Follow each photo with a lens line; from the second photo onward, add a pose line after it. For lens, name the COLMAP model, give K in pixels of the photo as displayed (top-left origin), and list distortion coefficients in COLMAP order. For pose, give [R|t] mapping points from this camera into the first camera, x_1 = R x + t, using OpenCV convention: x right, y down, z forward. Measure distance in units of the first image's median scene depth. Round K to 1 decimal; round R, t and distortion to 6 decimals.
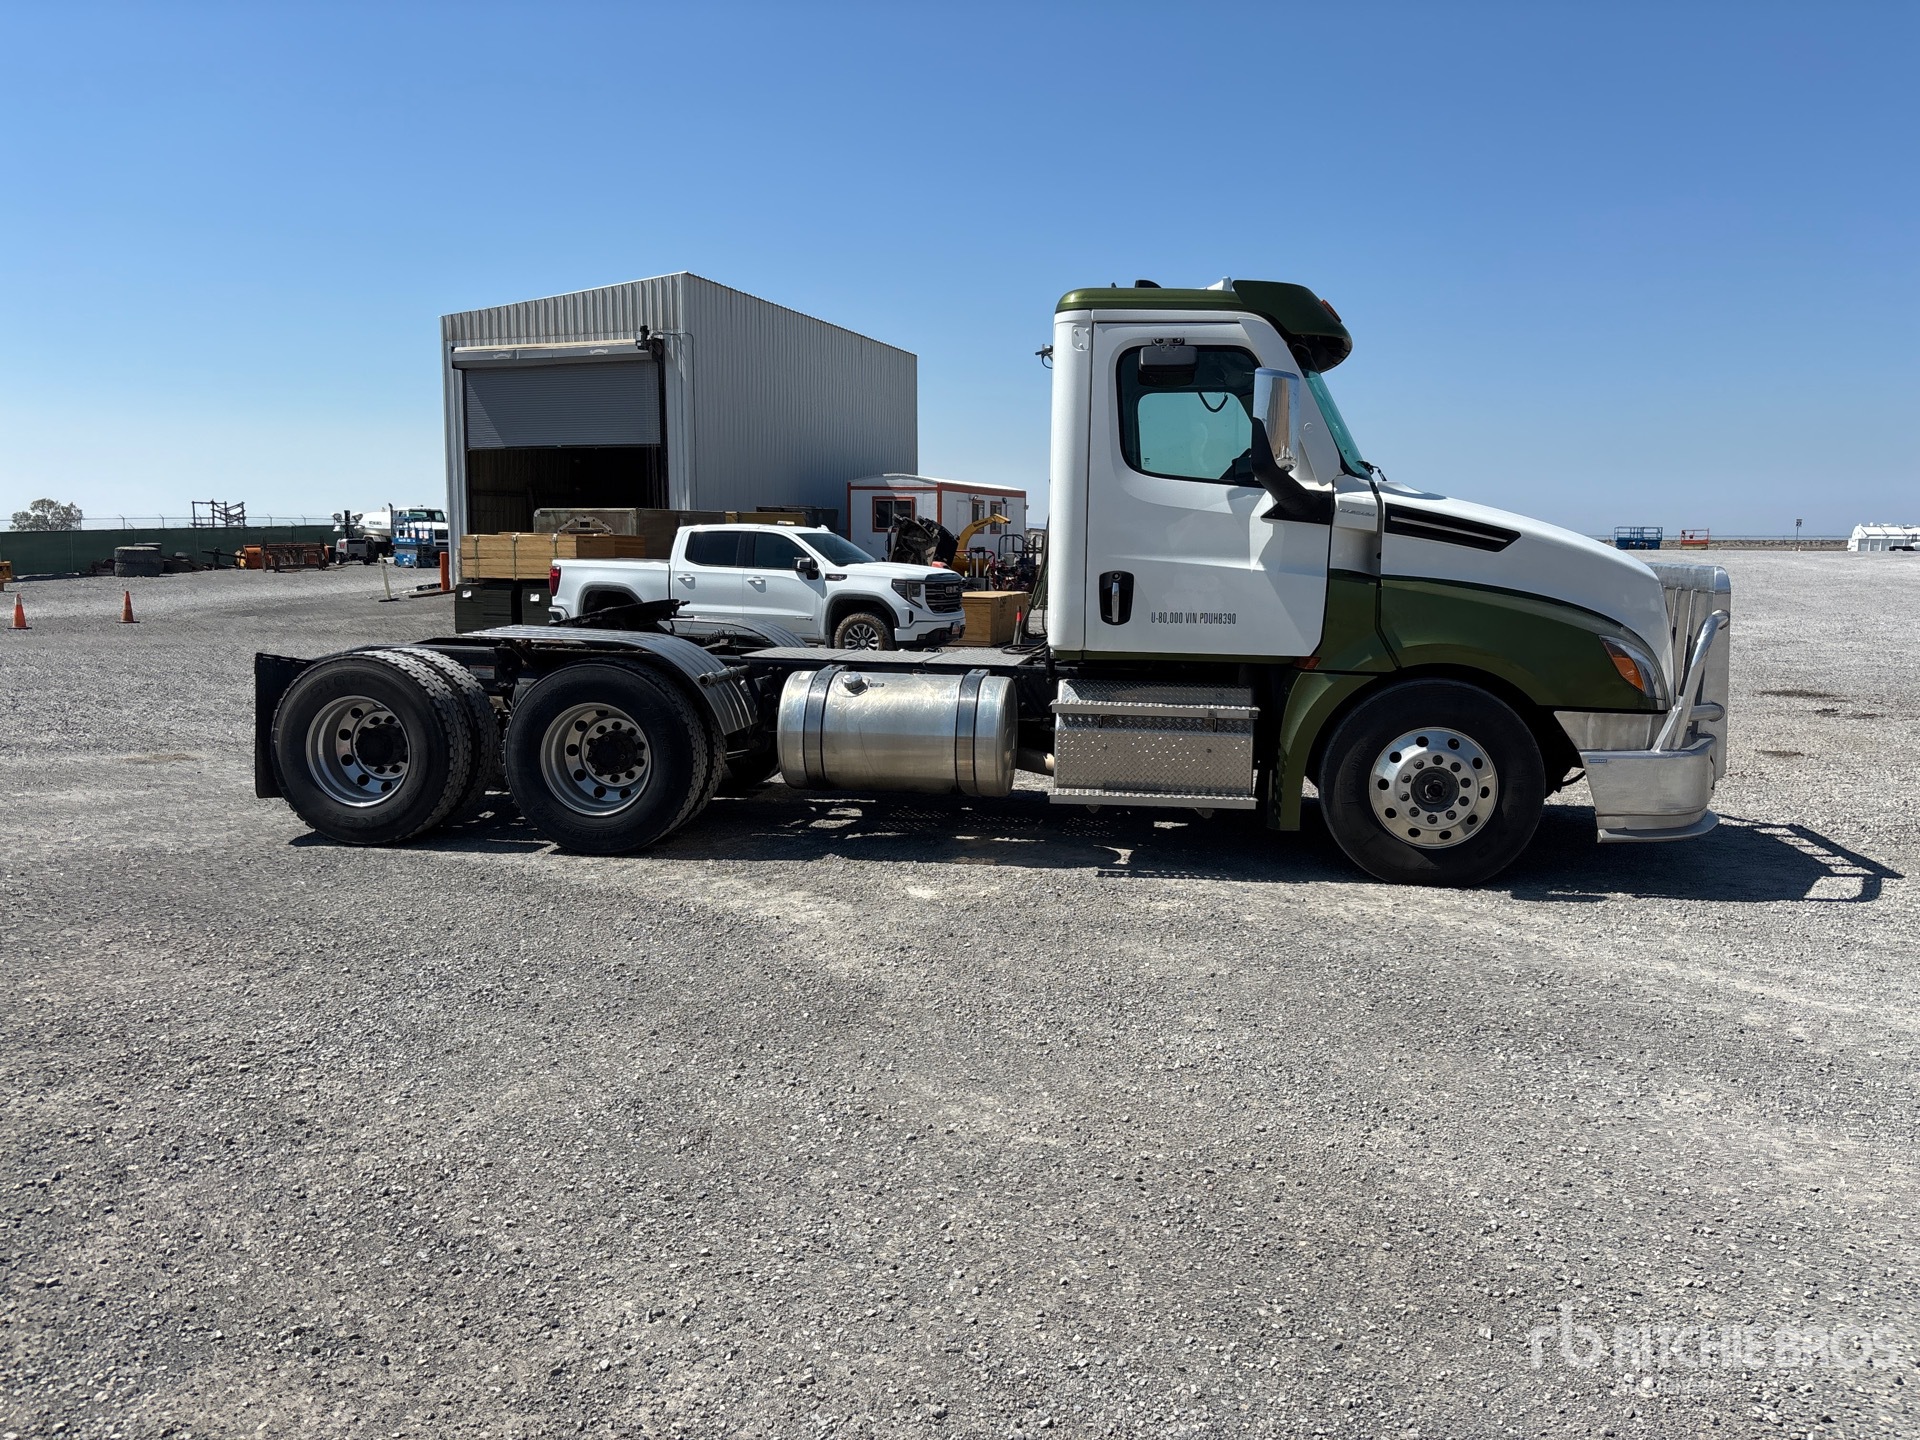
lens RADIAL K [[1461.2, 0, 945.5], [0, 1461.2, 729.7], [0, 0, 1]] dist [0.056405, -0.061386]
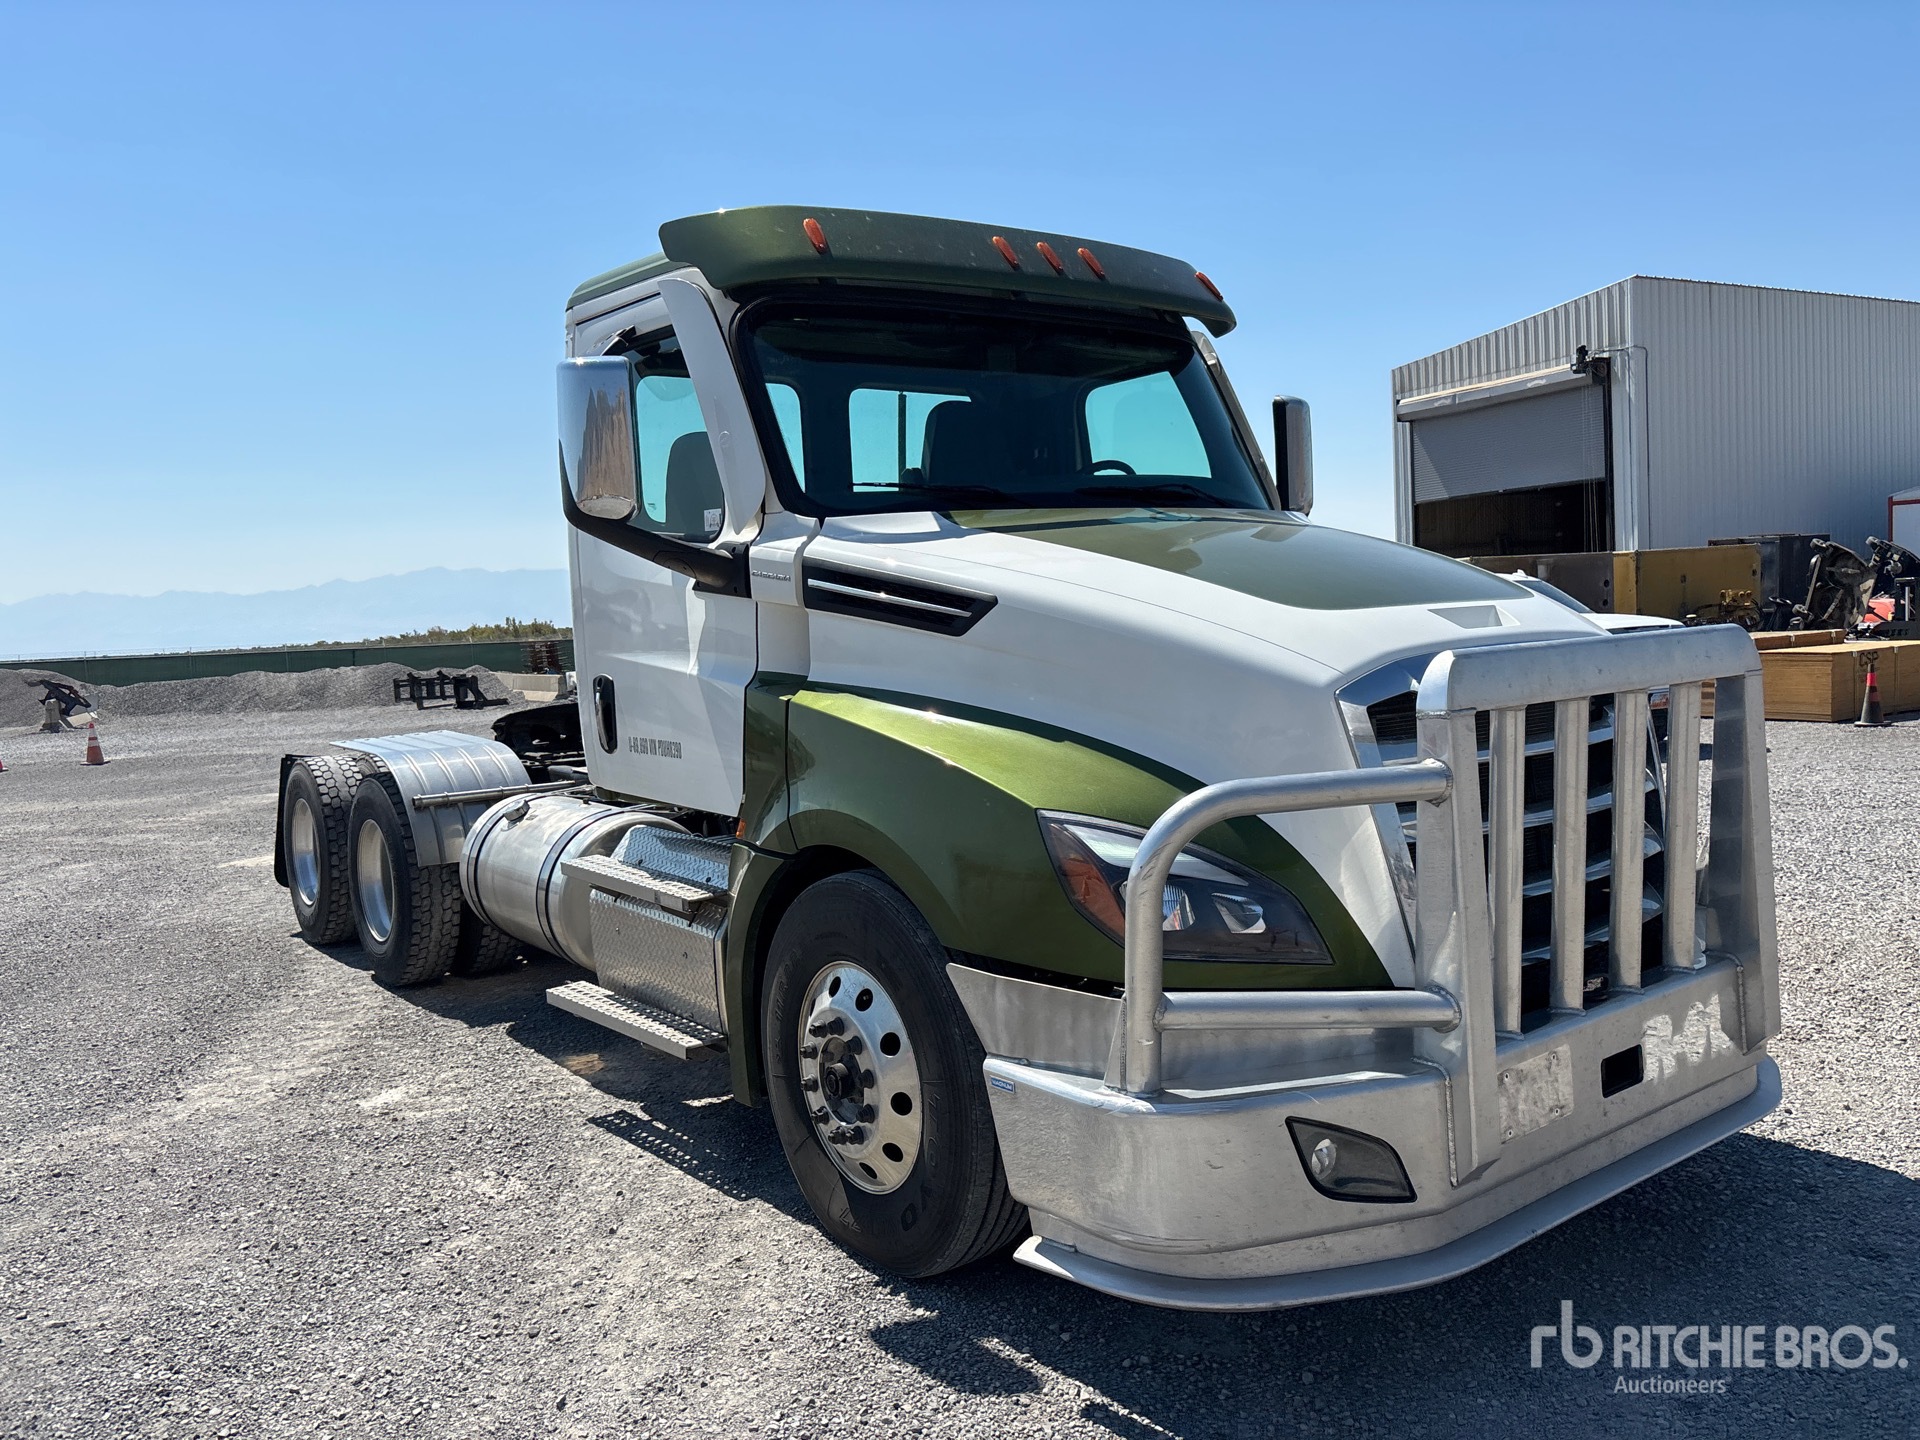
lens RADIAL K [[1461.2, 0, 967.1], [0, 1461.2, 710.9], [0, 0, 1]] dist [0.056405, -0.061386]
pose [[0.719574, 0.007632, -0.694374, 0.695104], [-0.040436, 0.998703, -0.030927, -0.074868], [0.693238, 0.050332, 0.718949, 0.603394]]
